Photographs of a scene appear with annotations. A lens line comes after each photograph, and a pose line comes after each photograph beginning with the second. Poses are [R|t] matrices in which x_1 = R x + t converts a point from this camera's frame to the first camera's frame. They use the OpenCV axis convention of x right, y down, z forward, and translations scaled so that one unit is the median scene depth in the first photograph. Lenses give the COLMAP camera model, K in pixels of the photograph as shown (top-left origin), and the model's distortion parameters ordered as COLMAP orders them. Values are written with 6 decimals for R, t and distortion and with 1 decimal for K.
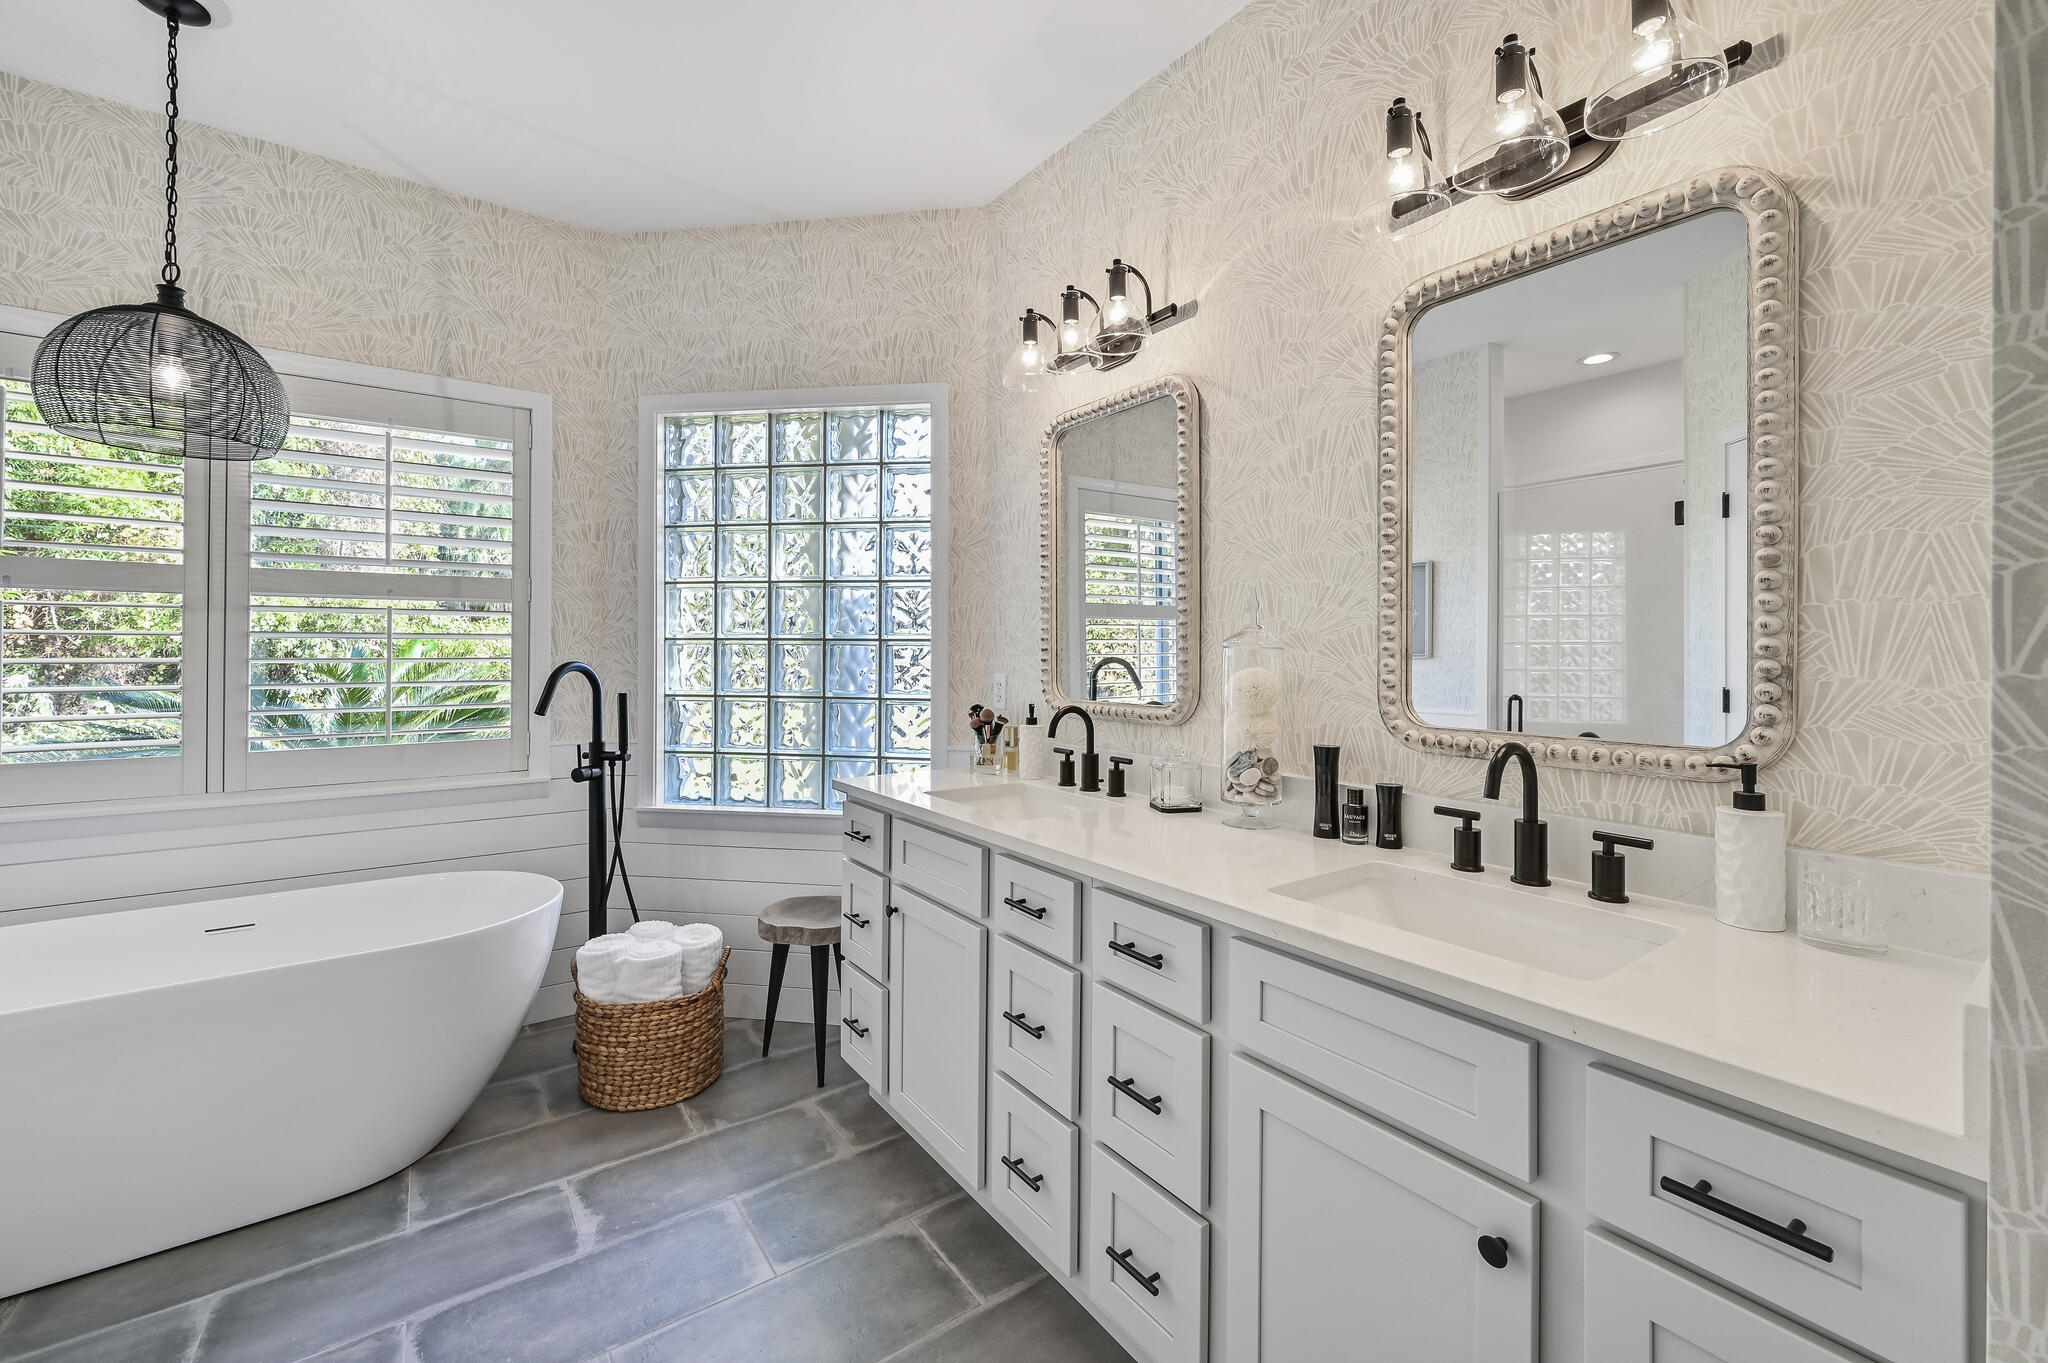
lens RADIAL K [[817.7, 0, 1035.4], [0, 817.7, 645.1], [0, 0, 1]] dist [-0.002434, 0.000239]
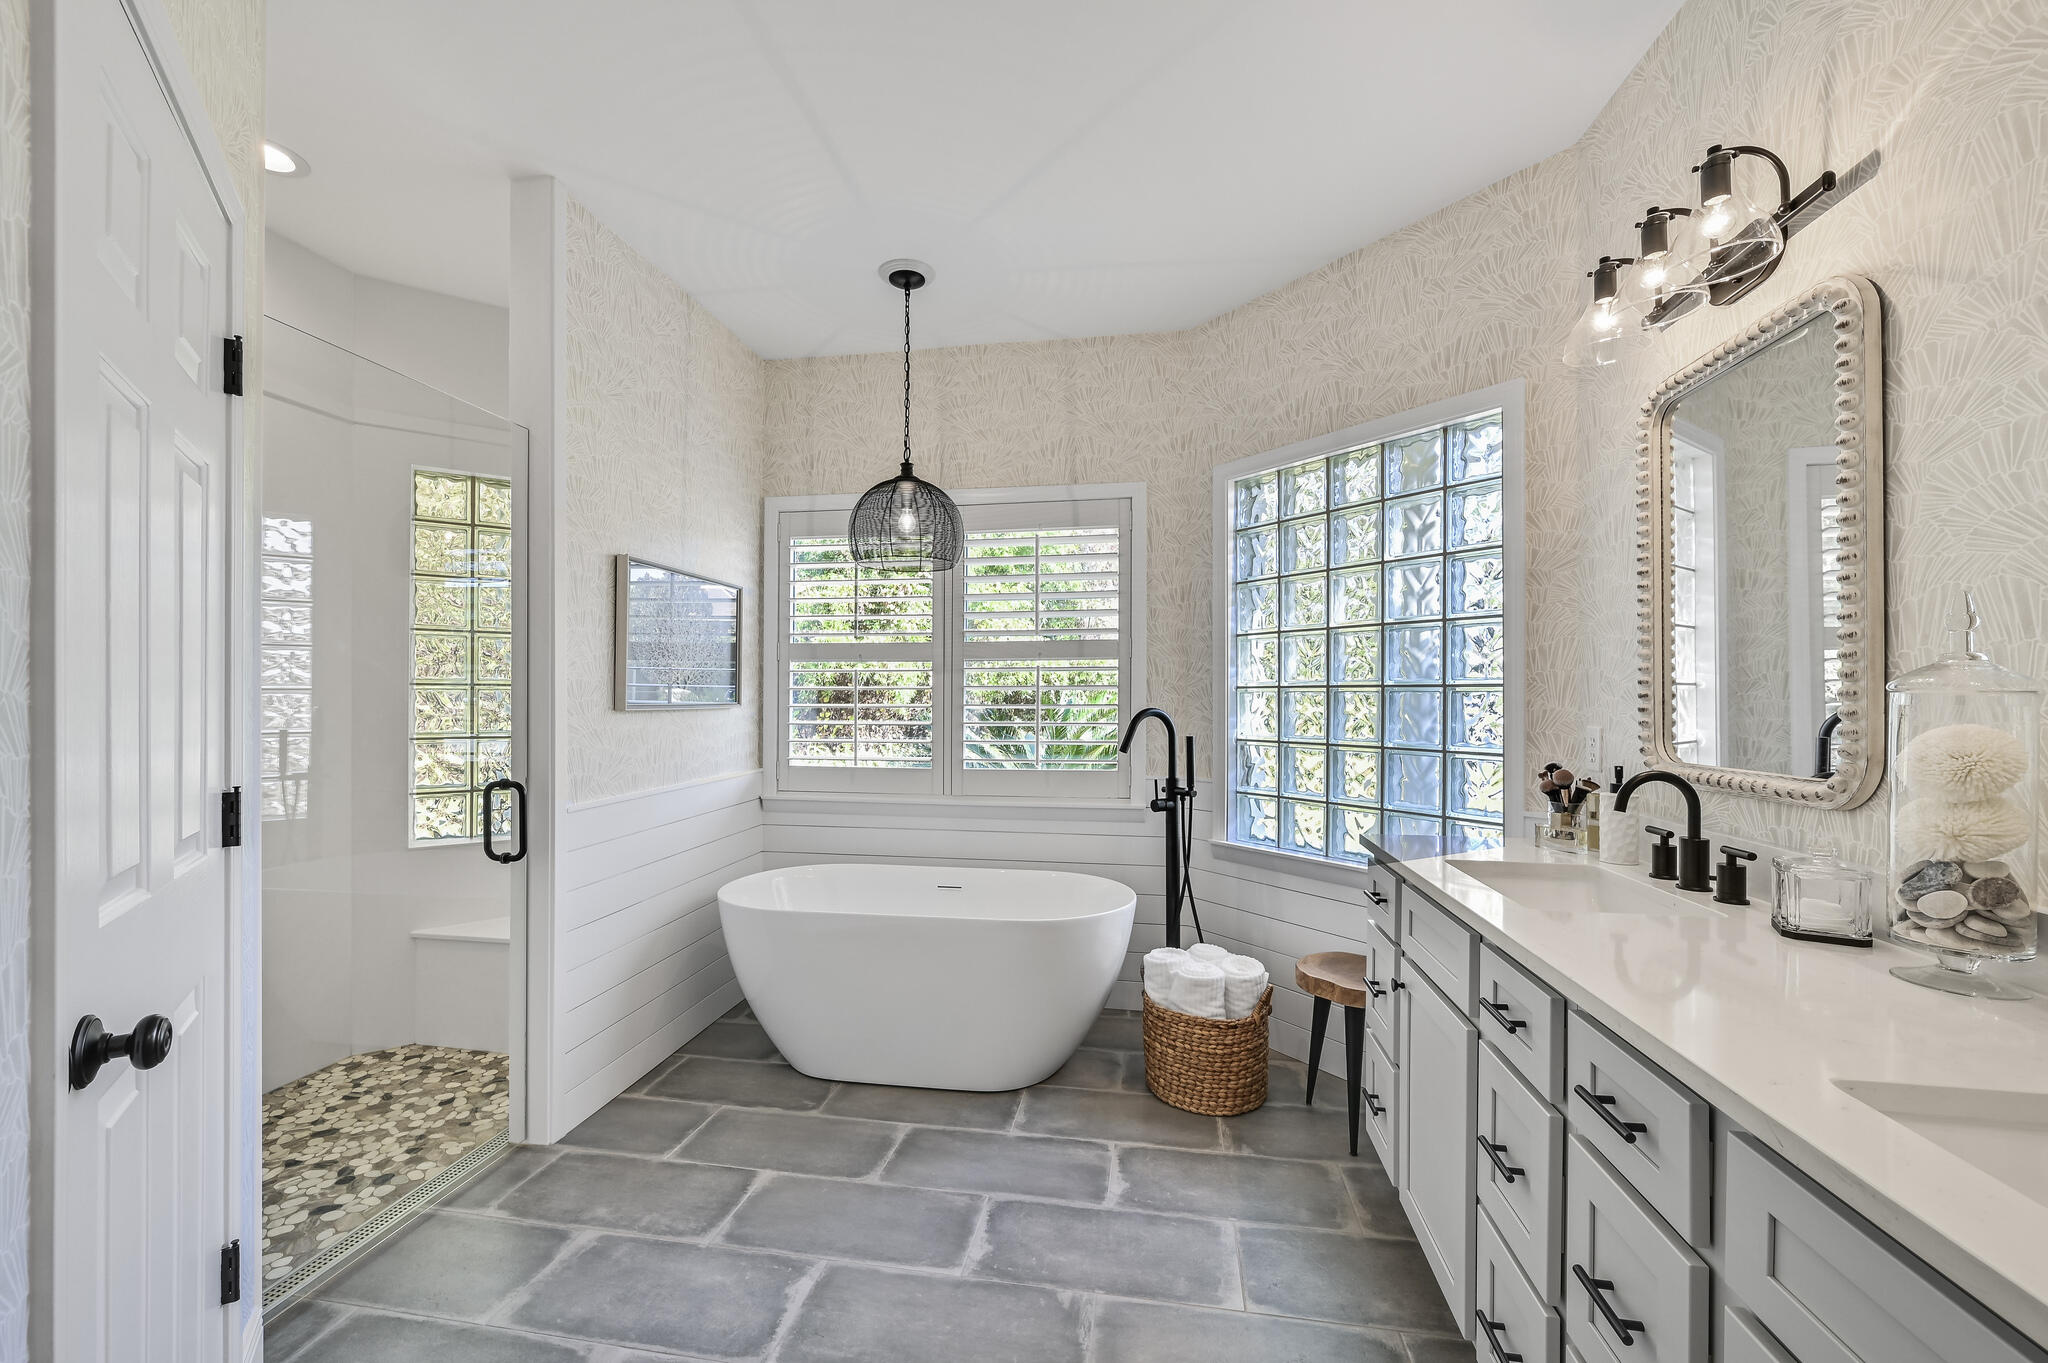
lens RADIAL K [[817.7, 0, 1041.5], [0, 817.7, 692.2], [0, 0, 1]] dist [-0.002434, 0.000239]
pose [[0.702343, -0.007303, -0.711801, 0.166935], [0.006904, 0.999970, -0.003447, 0.000937], [0.711805, -0.002493, 0.702373, 0.073497]]
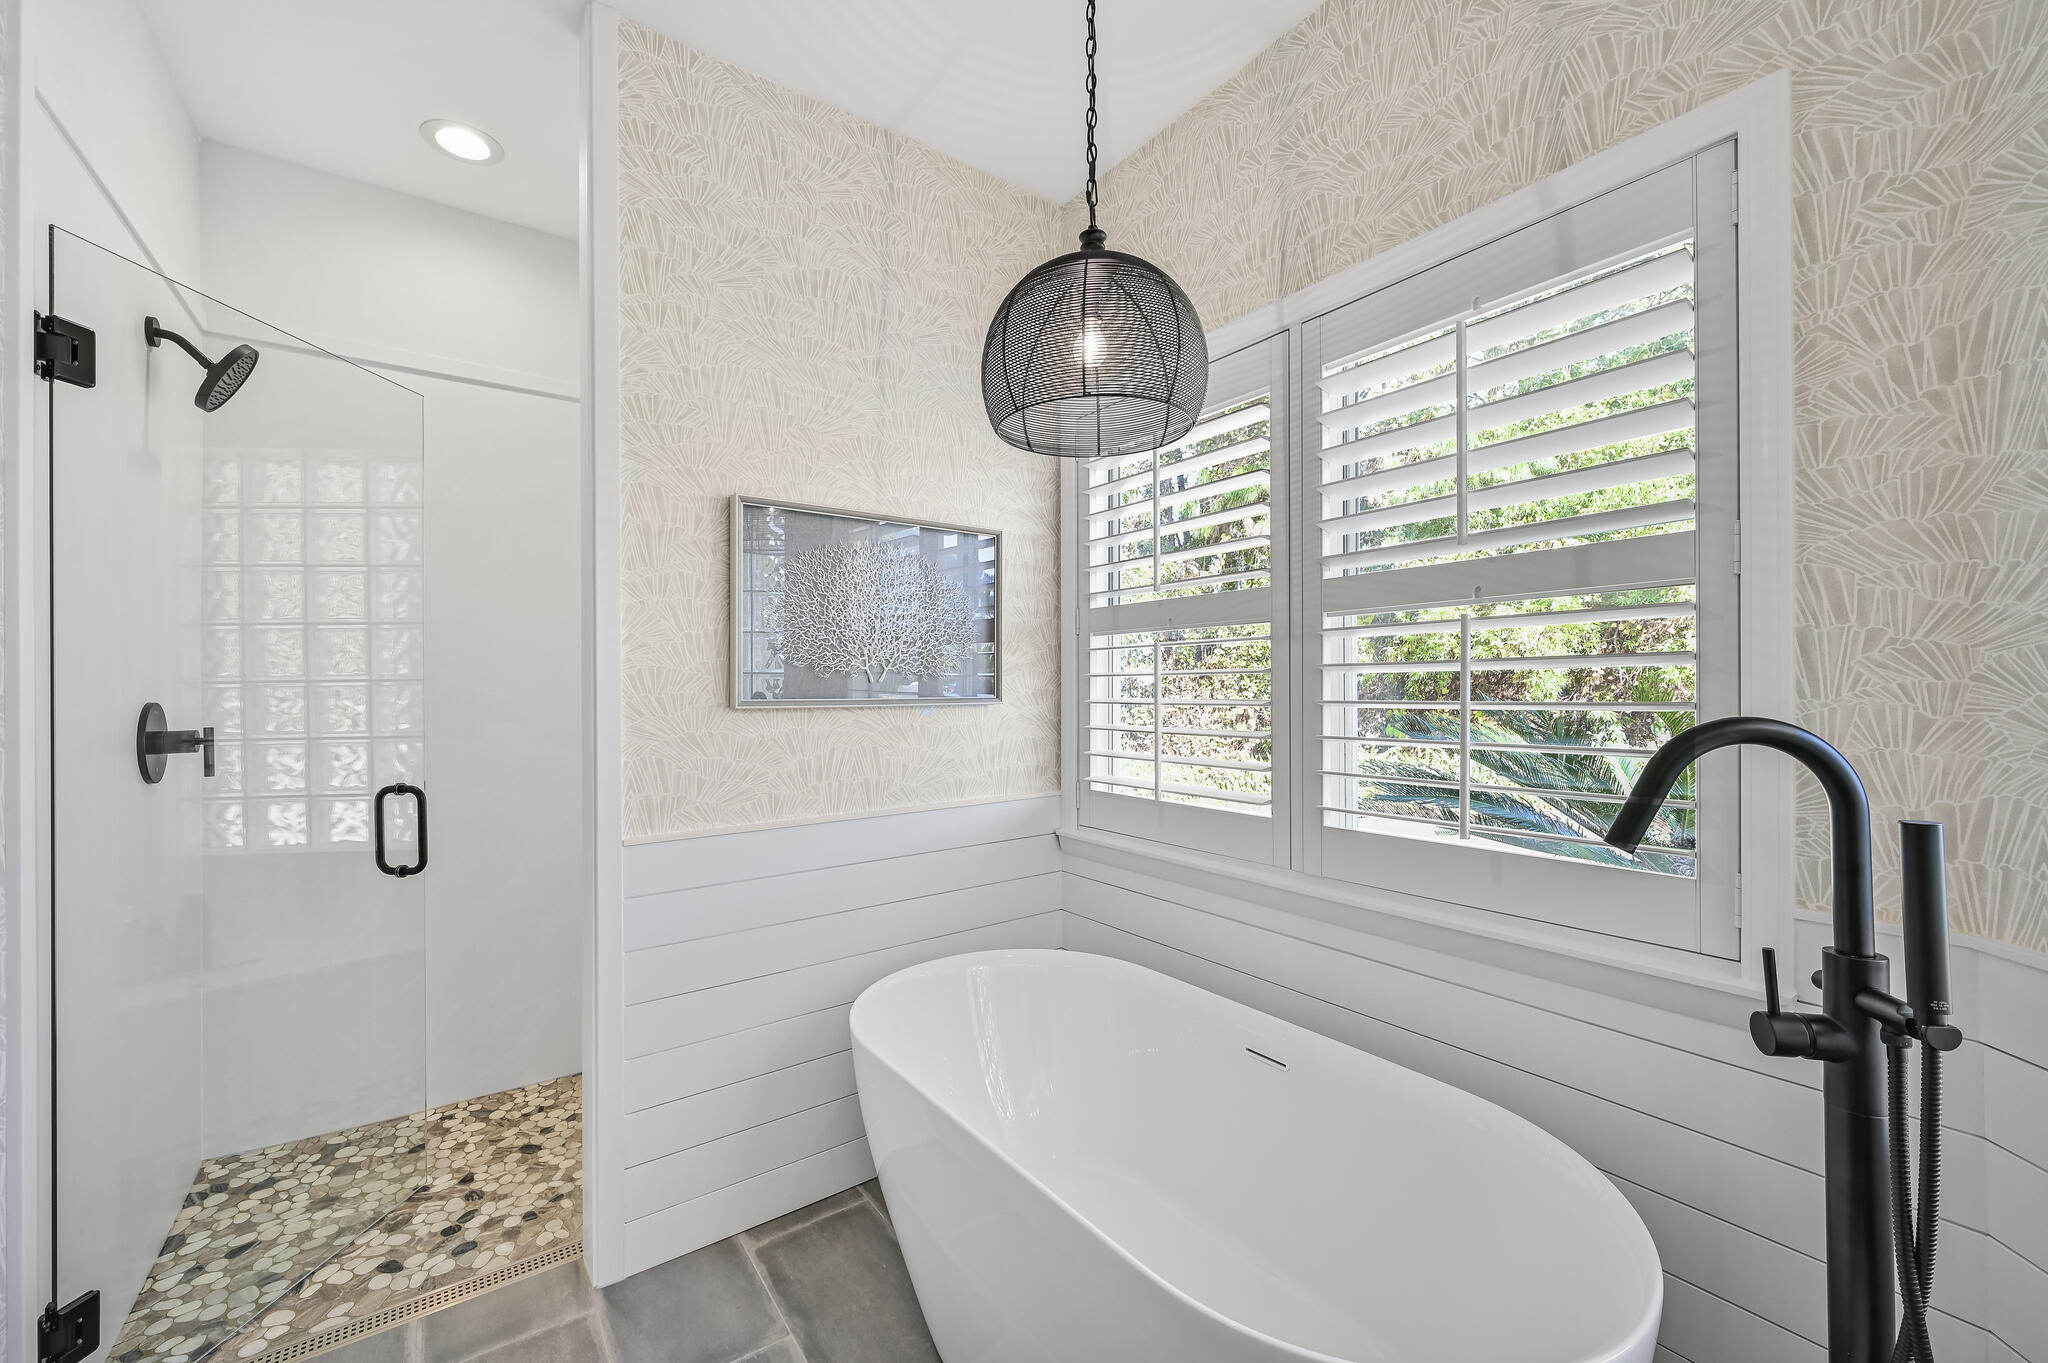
lens RADIAL K [[817.7, 0, 1028.3], [0, 817.7, 683.1], [0, 0, 1]] dist [-0.002434, 0.000239]
pose [[-0.019668, -0.010923, -0.999747, -0.207419], [0.011910, 0.999867, -0.011159, 0.005734], [0.999736, -0.012127, -0.019536, 0.735716]]
